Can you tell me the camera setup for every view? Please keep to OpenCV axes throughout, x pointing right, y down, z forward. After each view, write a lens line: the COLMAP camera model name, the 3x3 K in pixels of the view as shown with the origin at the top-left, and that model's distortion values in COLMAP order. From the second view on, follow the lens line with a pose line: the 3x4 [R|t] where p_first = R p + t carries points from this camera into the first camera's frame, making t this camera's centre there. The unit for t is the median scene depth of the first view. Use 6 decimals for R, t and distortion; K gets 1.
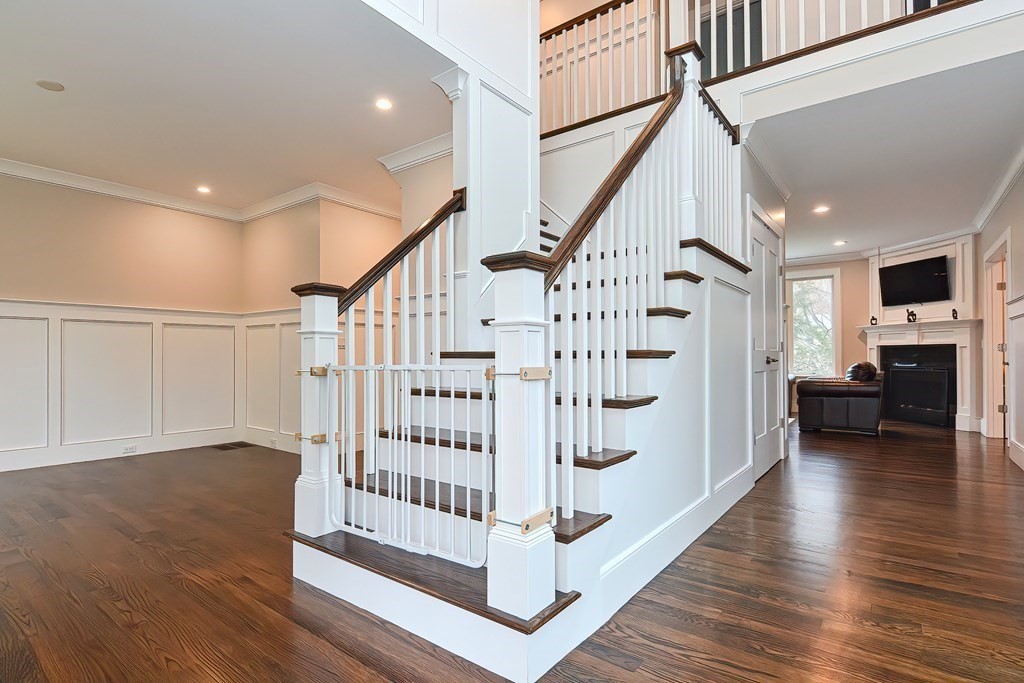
lens RADIAL K [[504.9, 0, 506.9], [0, 504.9, 349.6], [0, 0, 1]] dist [0.017328, -0.015771]
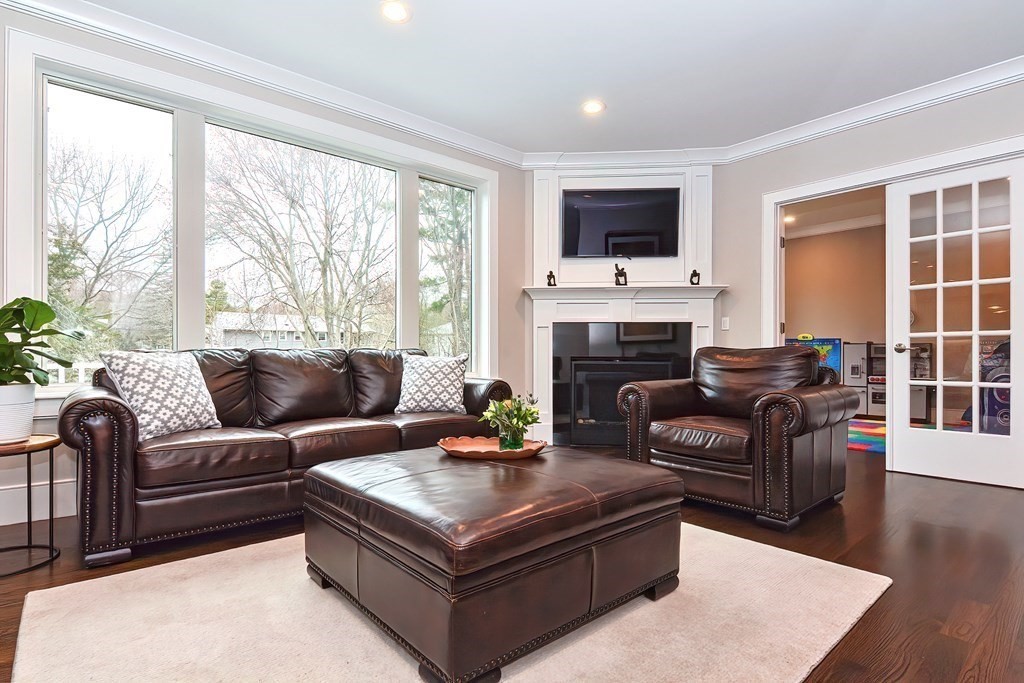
lens RADIAL K [[504.9, 0, 506.9], [0, 504.9, 349.6], [0, 0, 1]] dist [0.017328, -0.015771]
pose [[0.197575, 0.013482, 0.980195, 0.165404], [-0.015542, 0.999823, -0.010619, 0.033566], [-0.980165, -0.013136, 0.197749, 1.025472]]
